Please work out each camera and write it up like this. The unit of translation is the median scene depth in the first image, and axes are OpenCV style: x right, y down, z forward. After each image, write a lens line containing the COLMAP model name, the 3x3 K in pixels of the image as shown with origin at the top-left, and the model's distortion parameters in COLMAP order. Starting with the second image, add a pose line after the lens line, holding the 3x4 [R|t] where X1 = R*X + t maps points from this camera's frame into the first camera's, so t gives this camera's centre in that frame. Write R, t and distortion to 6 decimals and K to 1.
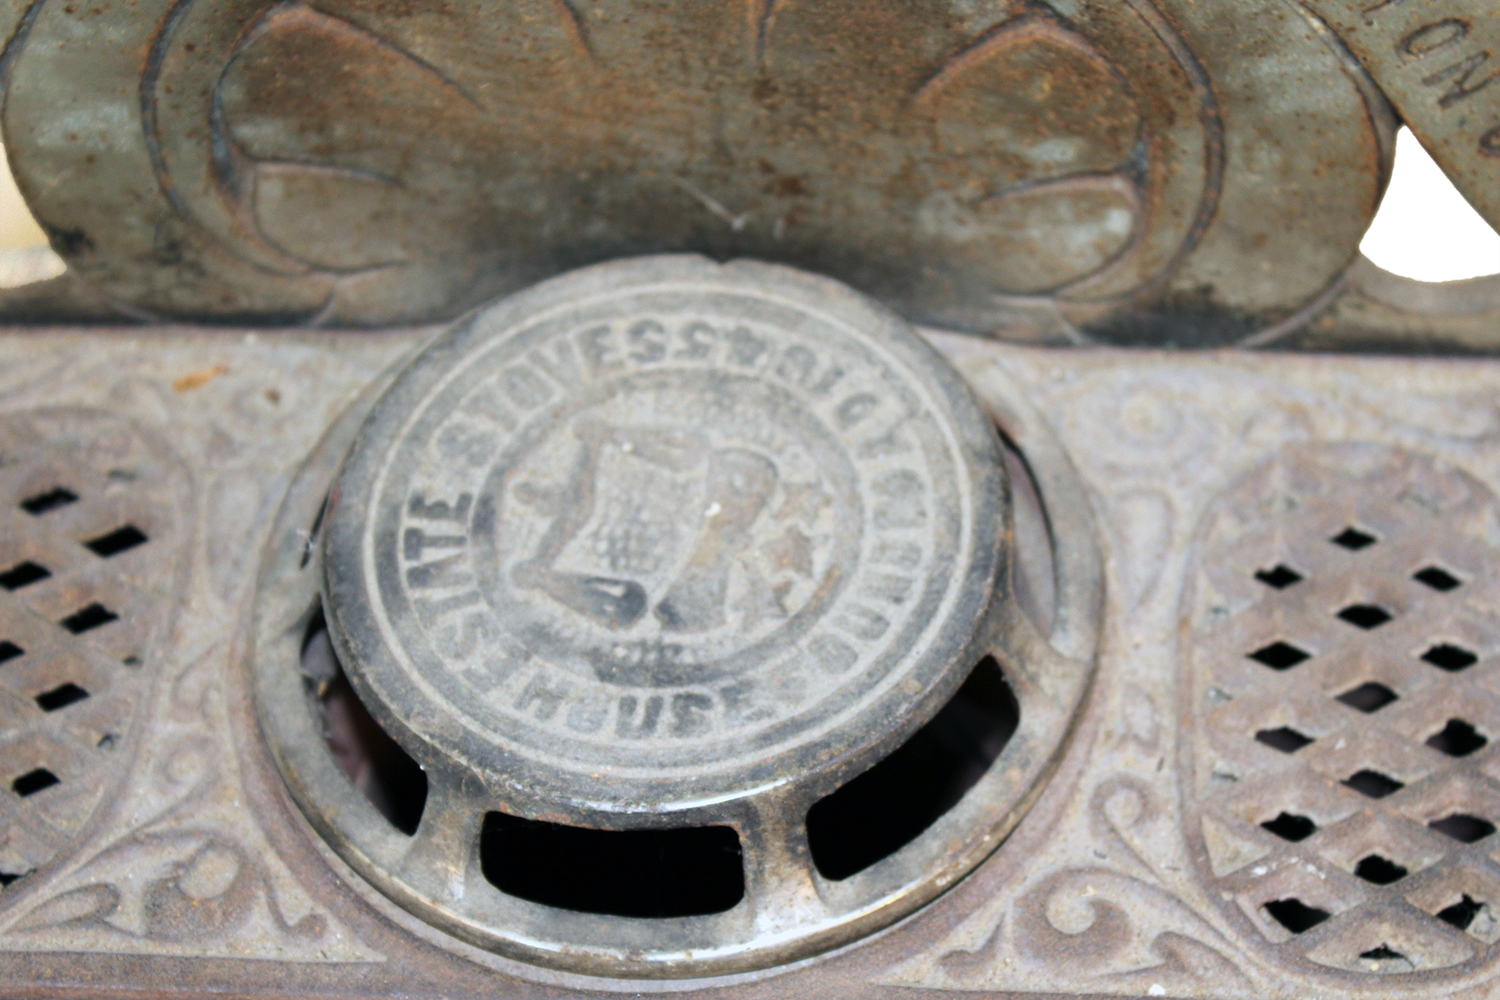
lens RADIAL K [[2472.8, 0, 748.9], [0, 2472.8, 499.7], [0, 0, 1]] dist [-0.004900, 0.000000]
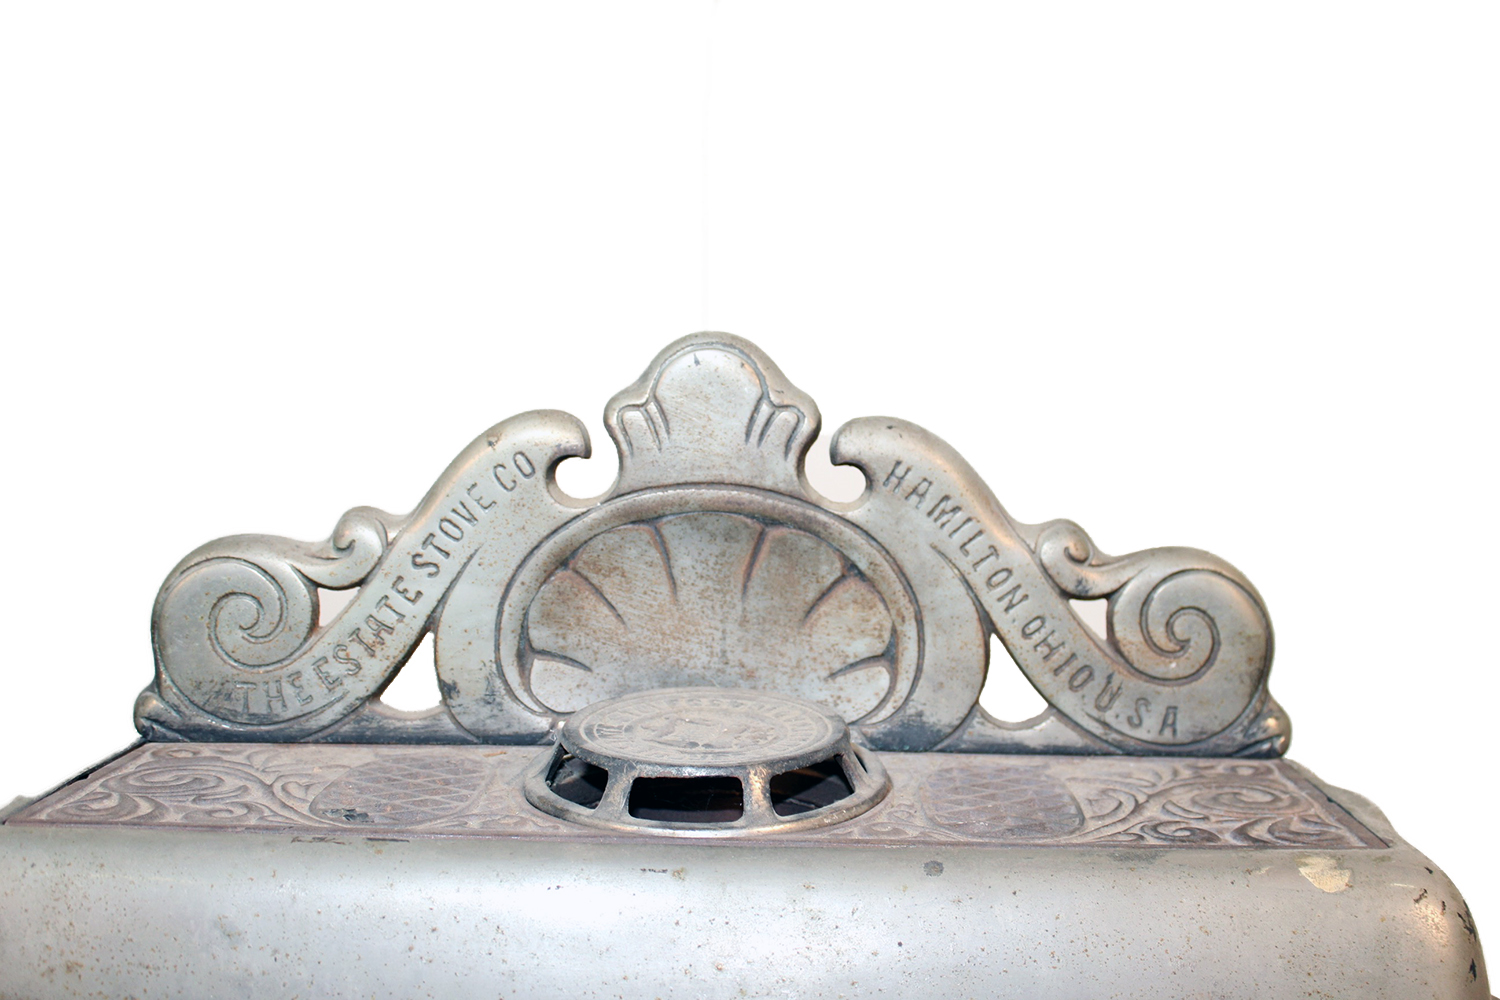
lens RADIAL K [[1161.3, 0, 755.3], [0, 1161.3, 501.5], [0, 0, 1]] dist [-0.023285, -0.004086]
pose [[0.997441, 0.055188, 0.045461, -0.045000], [-0.018376, 0.812315, -0.582930, 0.449027], [-0.069099, 0.580602, 0.811250, -0.046011]]
